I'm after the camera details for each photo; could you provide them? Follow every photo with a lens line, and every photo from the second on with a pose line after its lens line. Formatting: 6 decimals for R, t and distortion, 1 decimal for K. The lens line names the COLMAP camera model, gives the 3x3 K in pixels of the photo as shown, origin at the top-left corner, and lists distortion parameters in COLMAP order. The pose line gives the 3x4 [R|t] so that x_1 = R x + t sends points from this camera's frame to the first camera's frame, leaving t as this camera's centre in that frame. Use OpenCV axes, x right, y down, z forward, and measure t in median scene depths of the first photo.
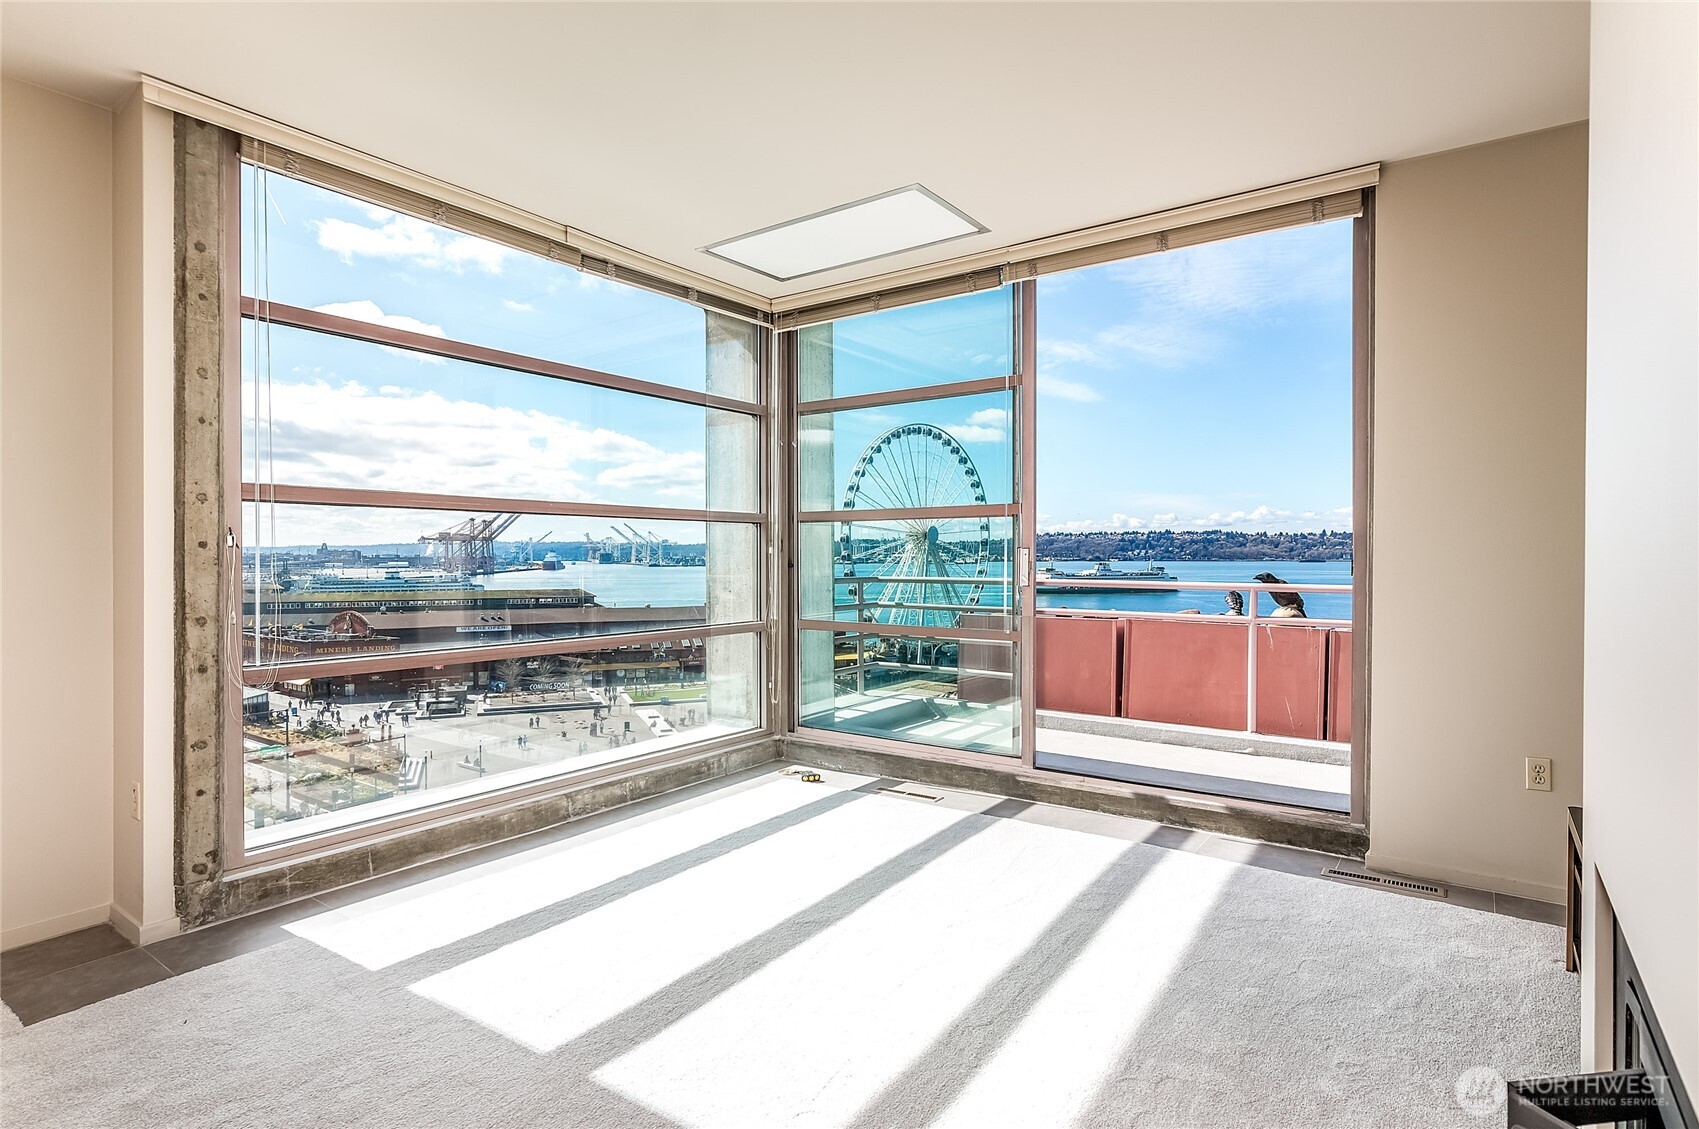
lens RADIAL K [[880.2, 0, 842.4], [0, 880.2, 564.1], [0, 0, 1]] dist [-0.000366, 0.001547]
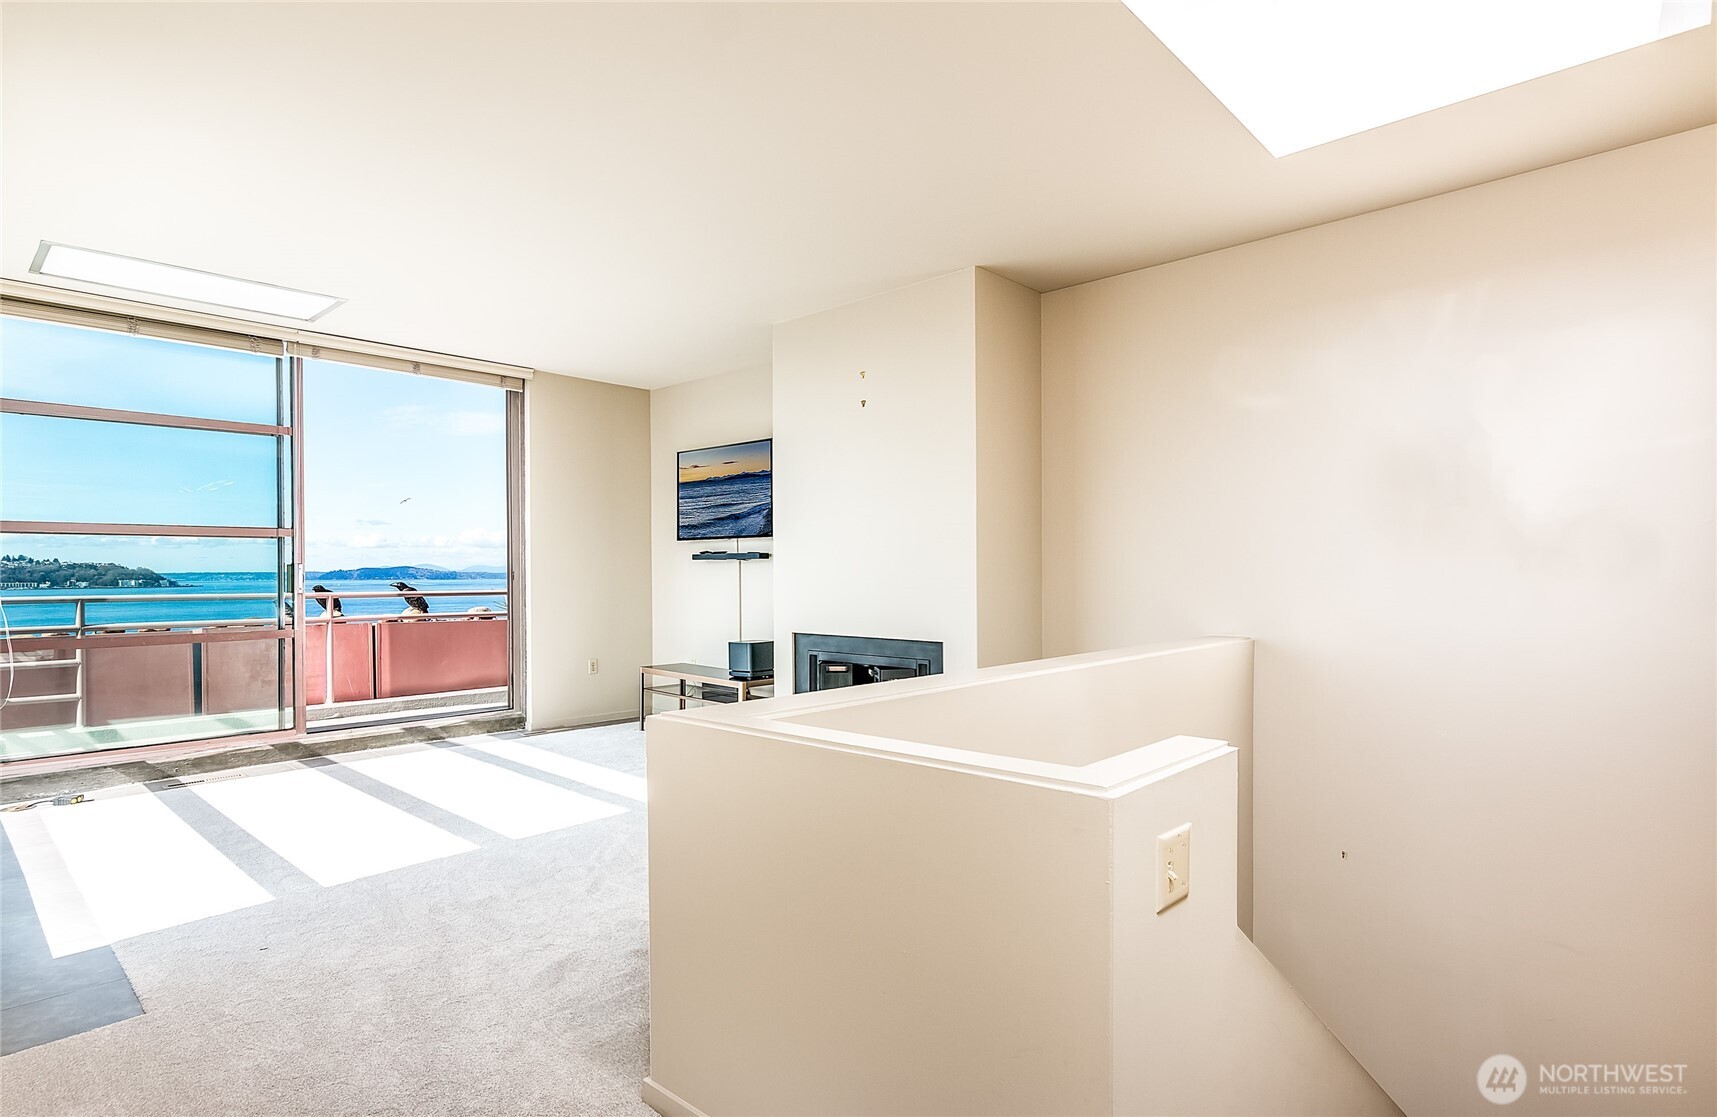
lens RADIAL K [[878.7, 0, 853.1], [0, 878.7, 579.9], [0, 0, 1]] dist [-0.003545, 0.000027]
pose [[0.131848, -0.005929, 0.991252, -0.799271], [0.014748, 0.999883, 0.004019, 0.009898], [-0.991160, 0.014089, 0.131920, 0.024358]]
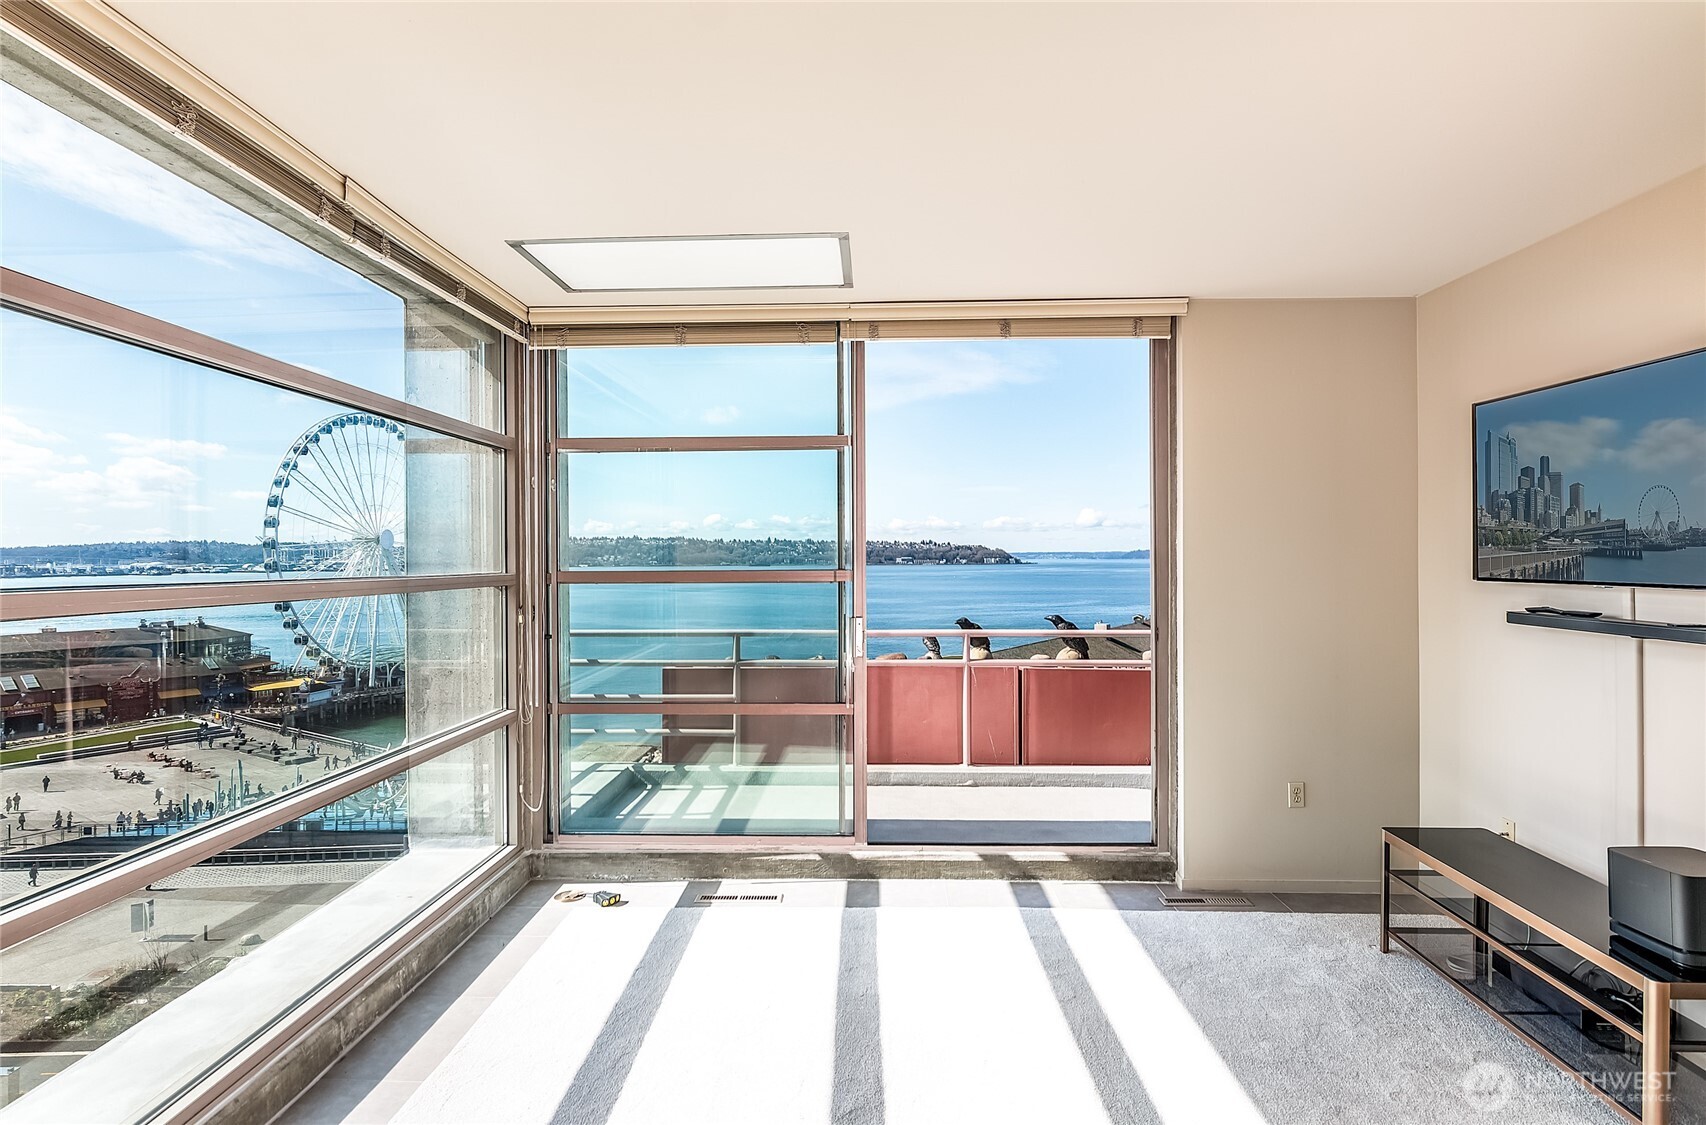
lens RADIAL K [[883.8, 0, 849.4], [0, 883.8, 564.2], [0, 0, 1]] dist [-0.000366, 0.001547]
pose [[0.827992, -0.006106, 0.560706, -0.286879], [0.009001, 0.999957, -0.002402, -0.062131], [-0.560667, 0.007036, 0.828011, 0.171310]]
